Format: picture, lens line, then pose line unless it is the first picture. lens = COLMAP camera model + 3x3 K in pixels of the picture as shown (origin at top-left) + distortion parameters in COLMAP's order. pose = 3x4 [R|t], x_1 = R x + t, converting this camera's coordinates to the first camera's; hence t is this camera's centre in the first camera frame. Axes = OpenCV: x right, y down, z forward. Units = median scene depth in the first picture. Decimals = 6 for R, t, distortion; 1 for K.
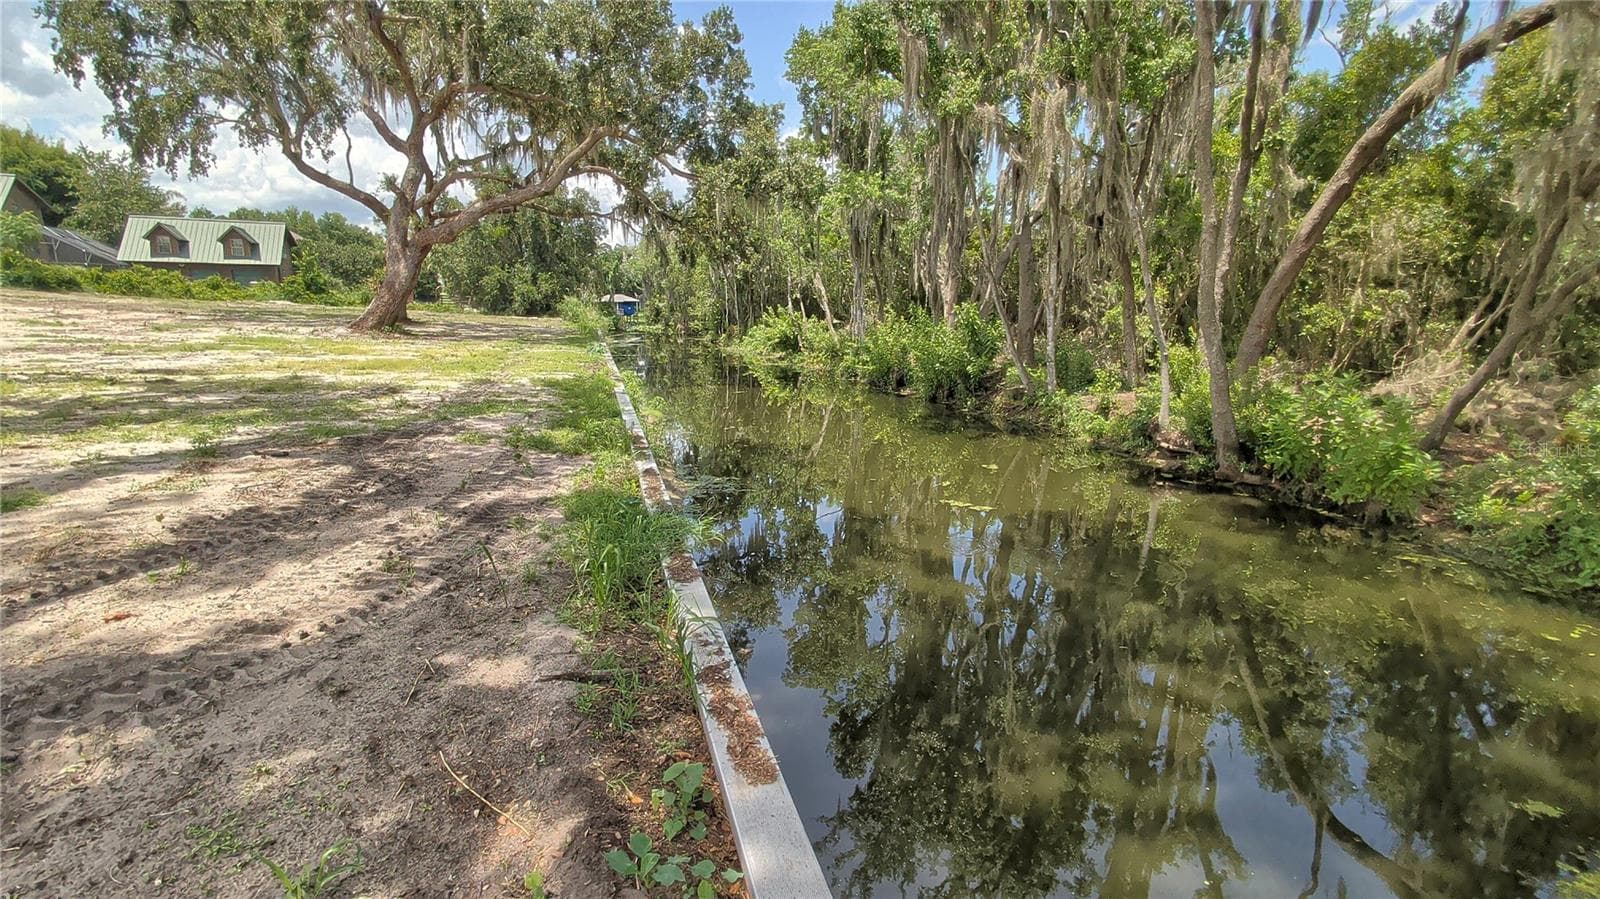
lens RADIAL K [[586.3, 0, 790.9], [0, 586.3, 452.4], [0, 0, 1]] dist [-0.000590, 0.000316]
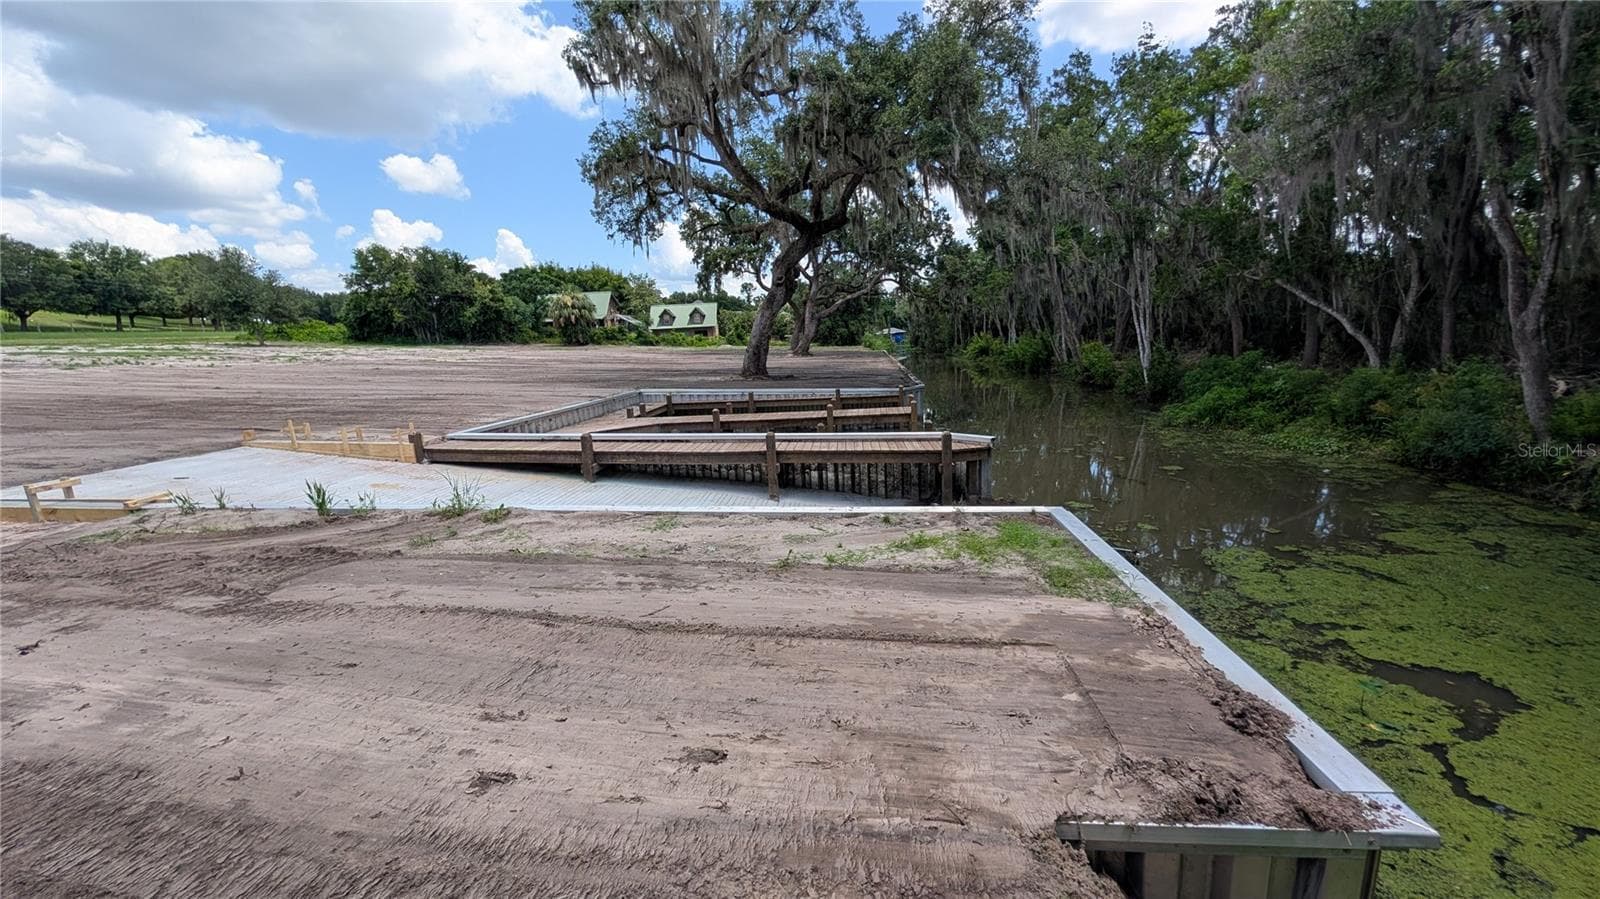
lens RADIAL K [[586.3, 0, 797.7], [0, 586.3, 454.0], [0, 0, 1]] dist [-0.000590, 0.000316]
pose [[0.905593, 0.021577, -0.423599, 0.216674], [-0.037292, 0.998888, -0.028844, 0.177653], [0.422505, 0.041917, 0.905391, -0.760442]]
